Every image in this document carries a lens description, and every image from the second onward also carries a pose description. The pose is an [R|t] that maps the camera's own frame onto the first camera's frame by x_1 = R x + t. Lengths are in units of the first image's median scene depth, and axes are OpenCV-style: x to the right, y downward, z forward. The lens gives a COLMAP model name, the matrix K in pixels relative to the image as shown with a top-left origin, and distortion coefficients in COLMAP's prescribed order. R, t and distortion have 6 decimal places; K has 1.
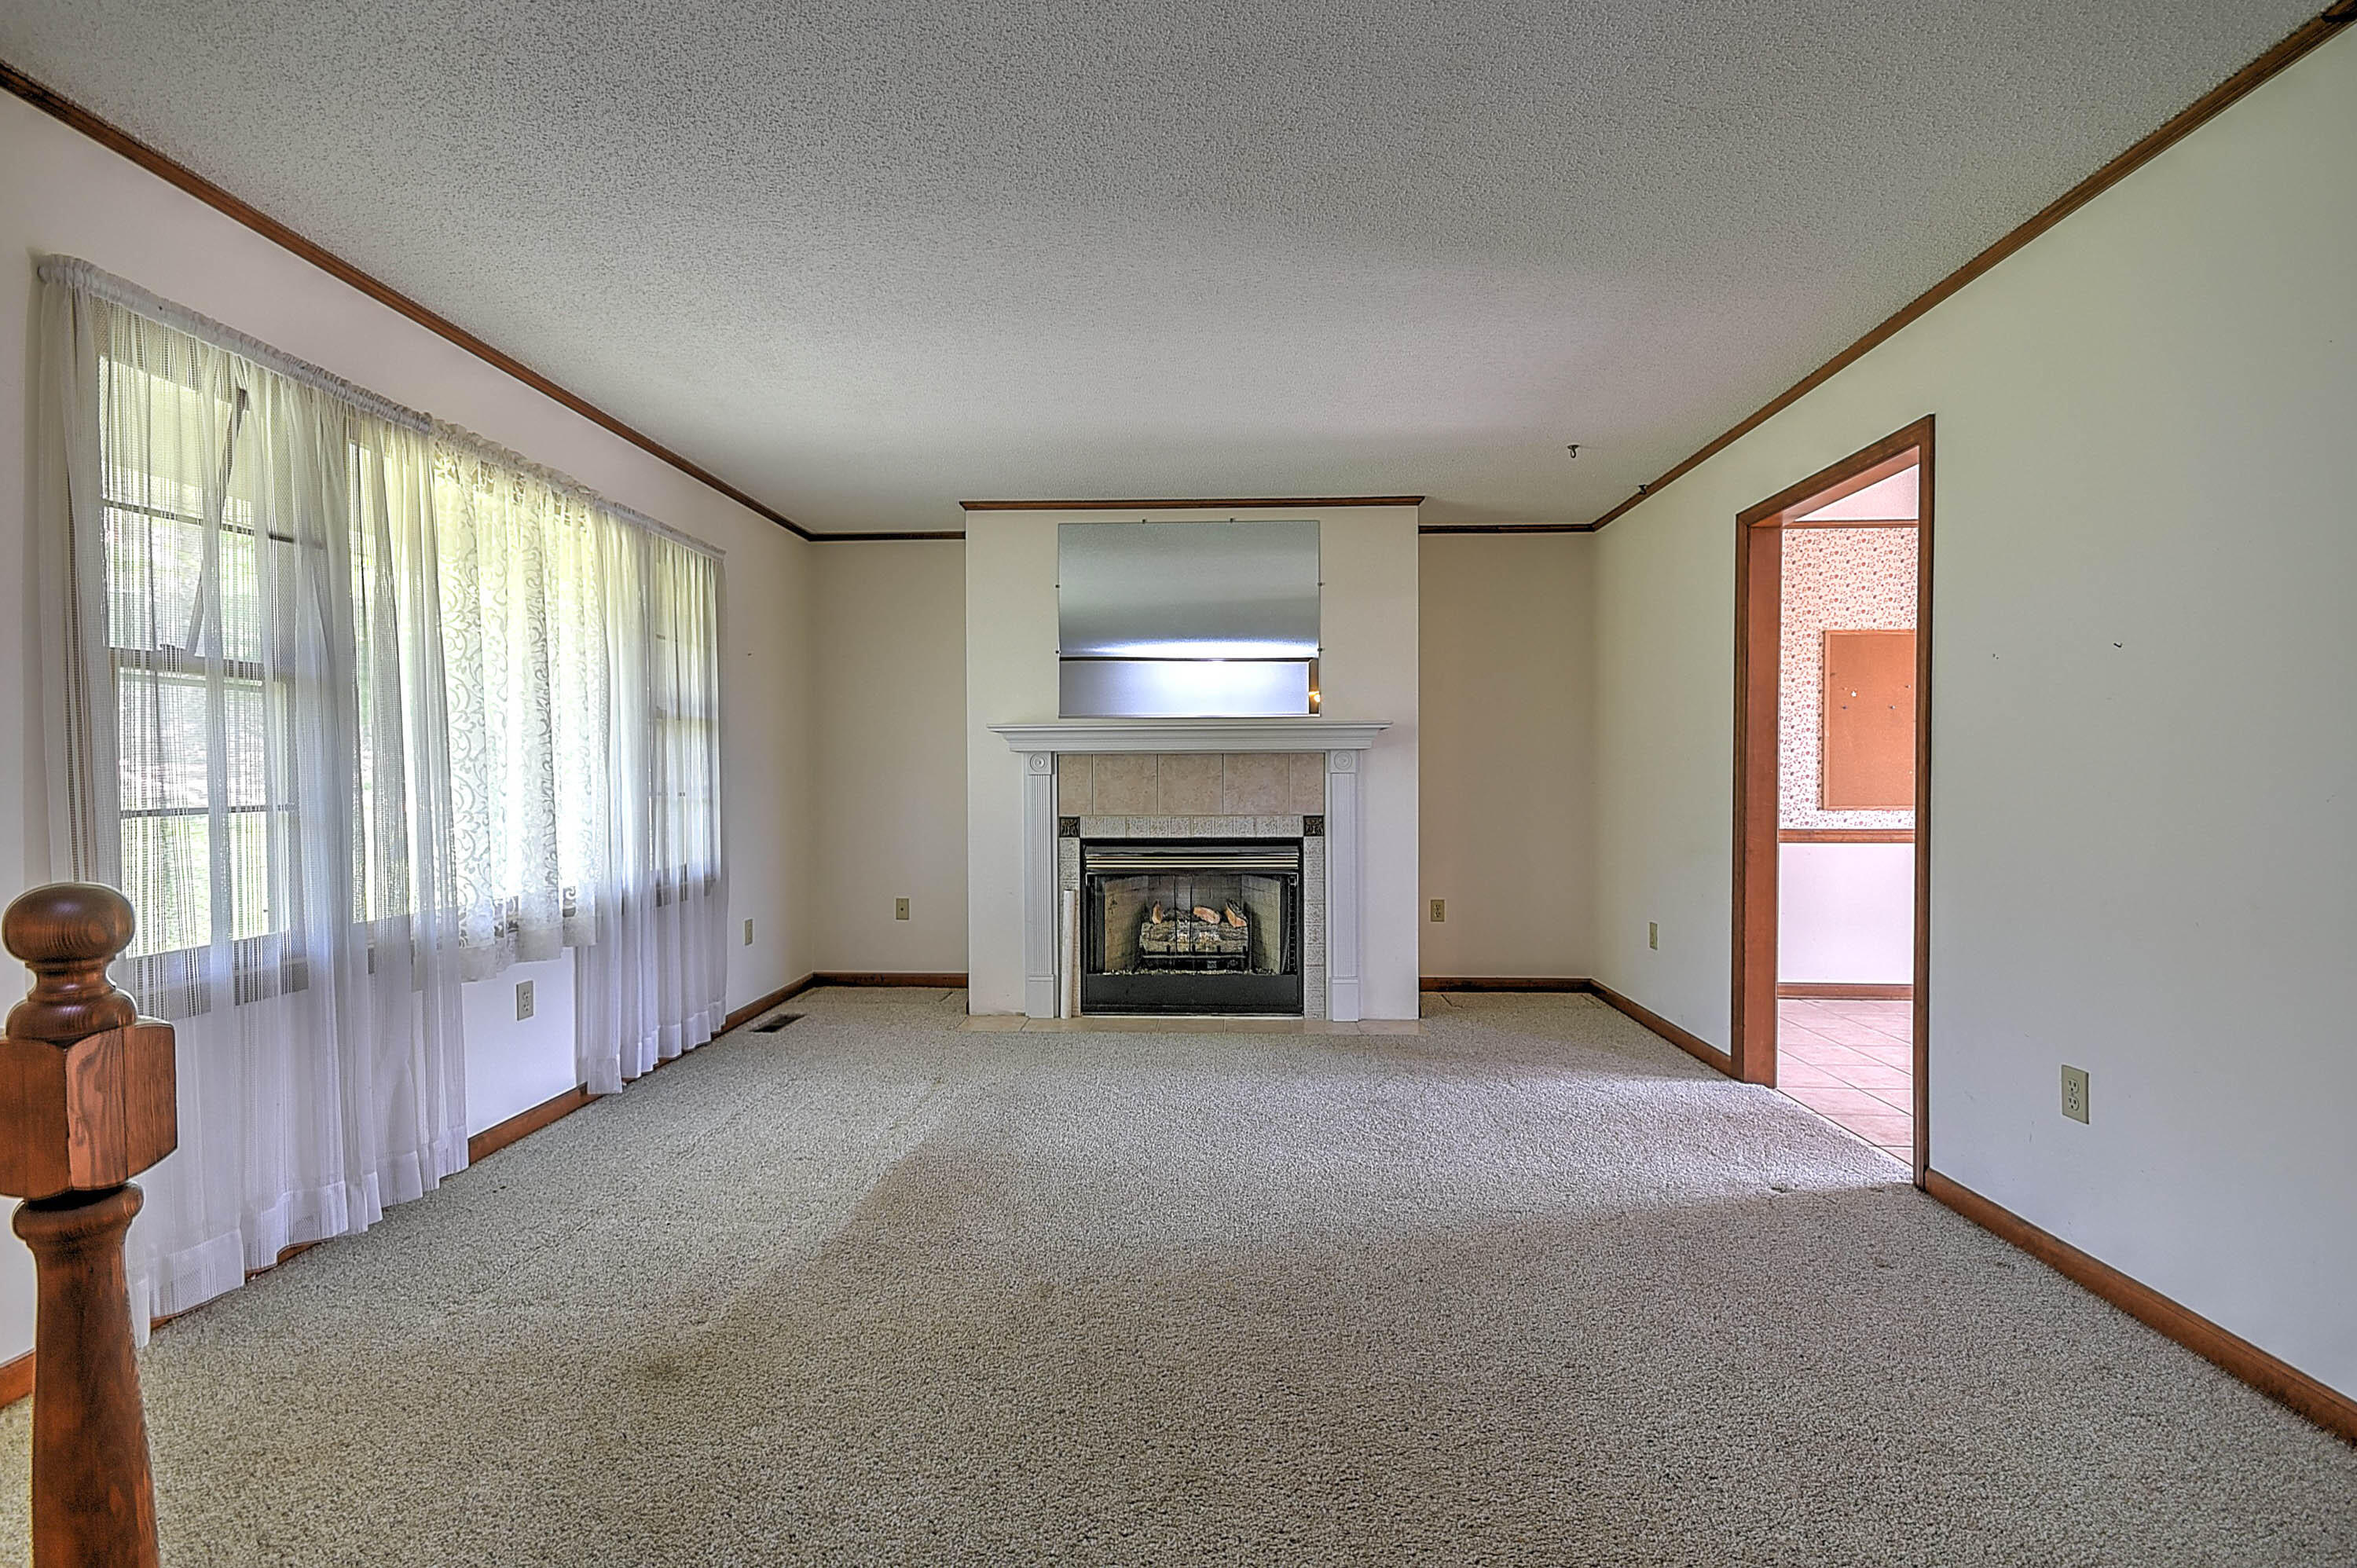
lens RADIAL K [[1028.5, 0, 1170.3], [0, 1028.5, 791.9], [0, 0, 1]] dist [0.006638, -0.001359]
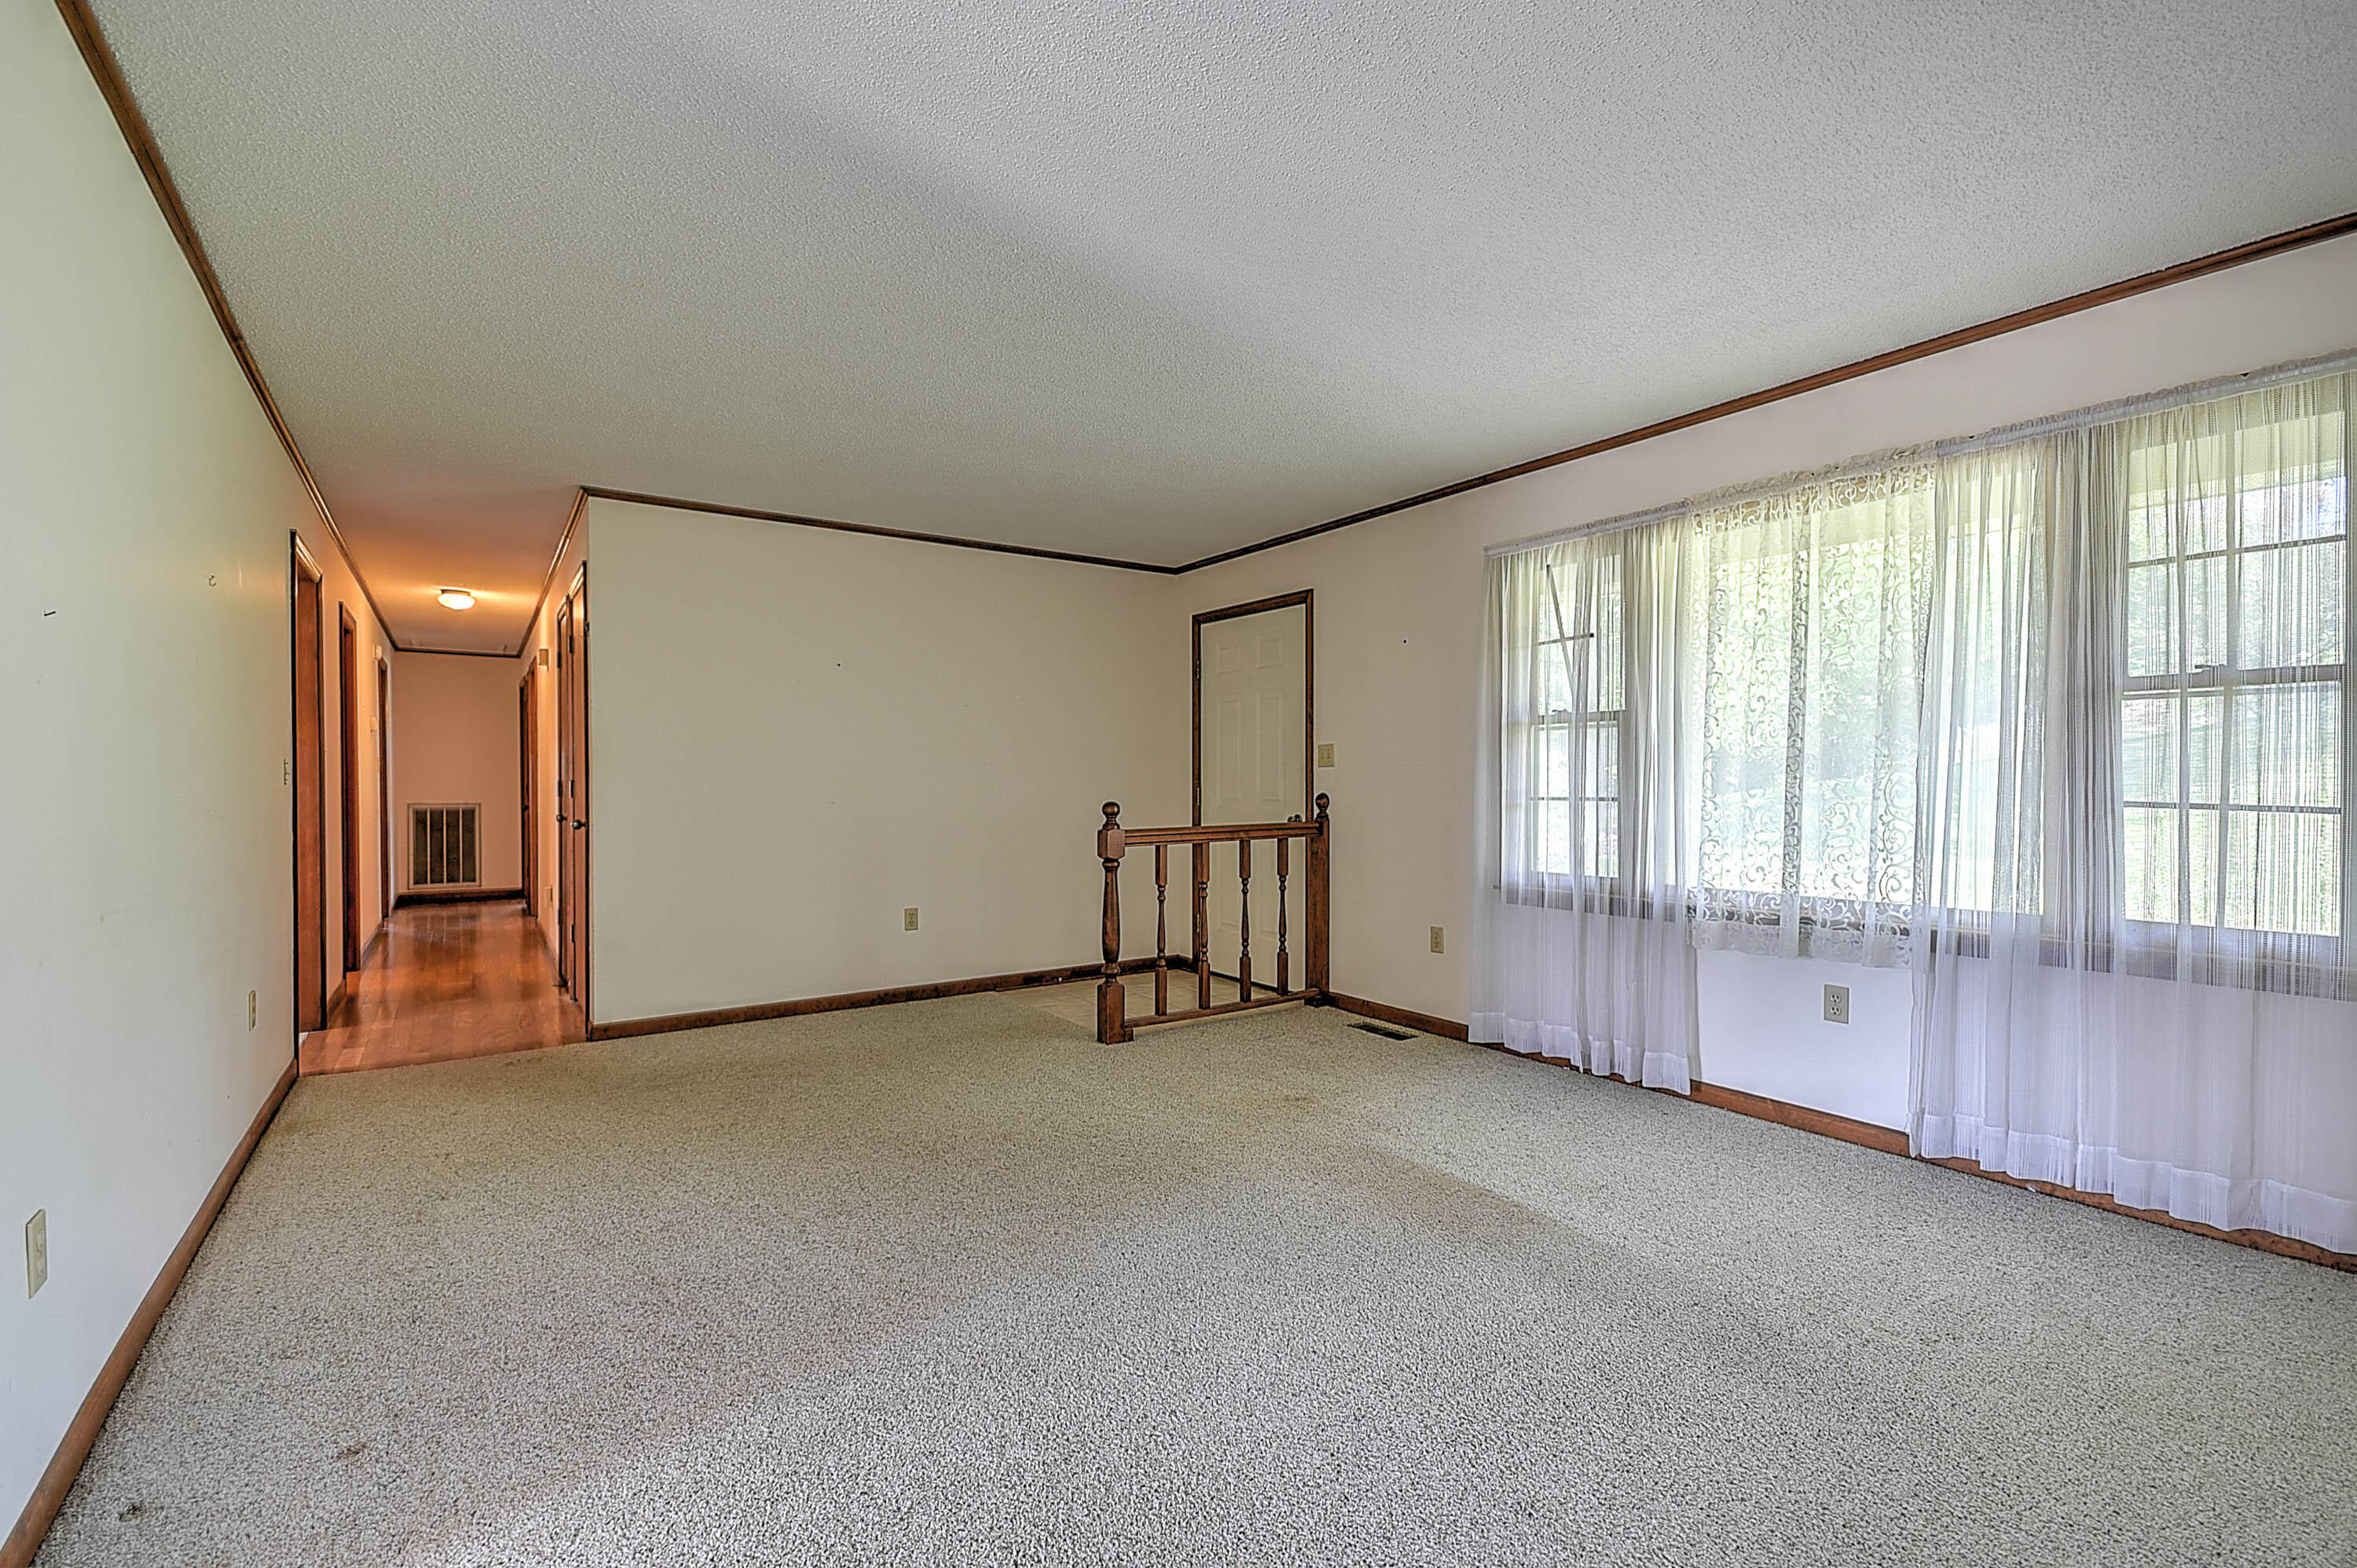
lens RADIAL K [[1028.5, 0, 1170.9], [0, 1028.5, 788.6], [0, 0, 1]] dist [0.006638, -0.001359]
pose [[-0.800561, 0.009379, -0.599178, 0.417367], [-0.004898, 0.999742, 0.022192, -0.021615], [0.599231, 0.020701, -0.800308, 1.209631]]
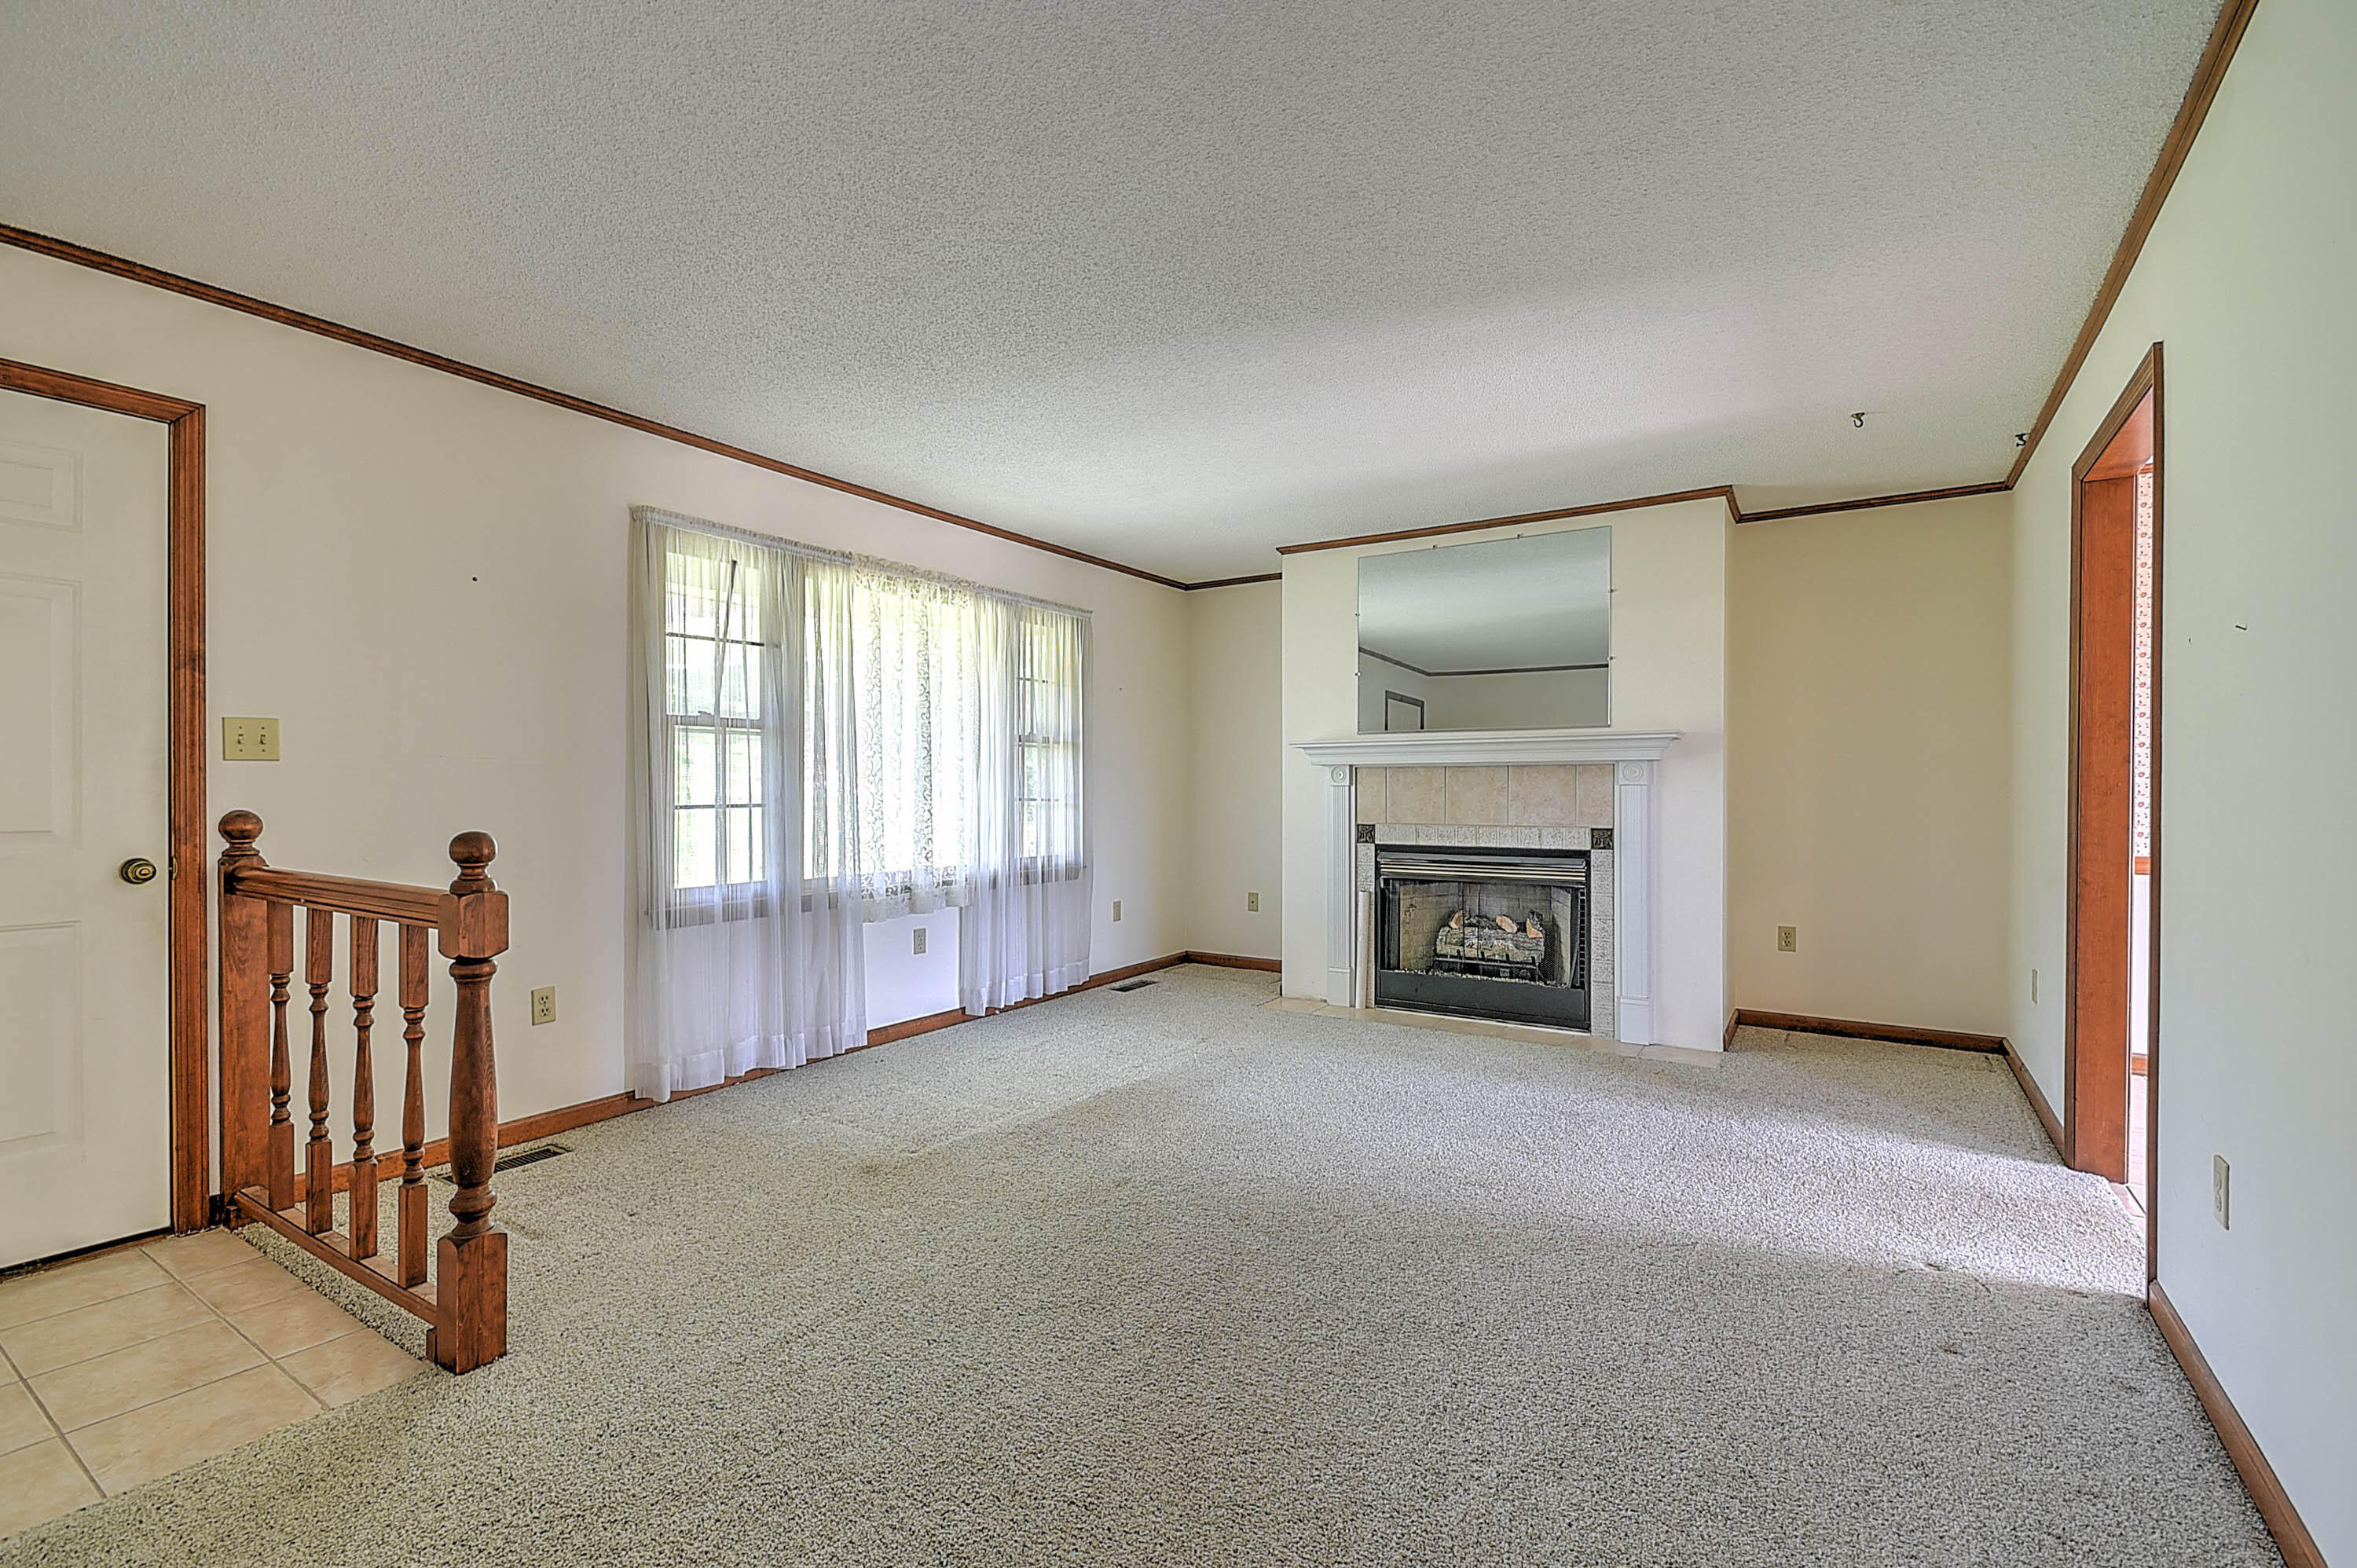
lens RADIAL K [[1028.5, 0, 1174.4], [0, 1028.5, 793.0], [0, 0, 1]] dist [0.006638, -0.001359]
pose [[0.862082, 0.005494, -0.506739, 0.355182], [-0.009793, 0.999935, -0.005819, -0.001030], [0.506674, 0.009979, 0.862080, -0.056768]]
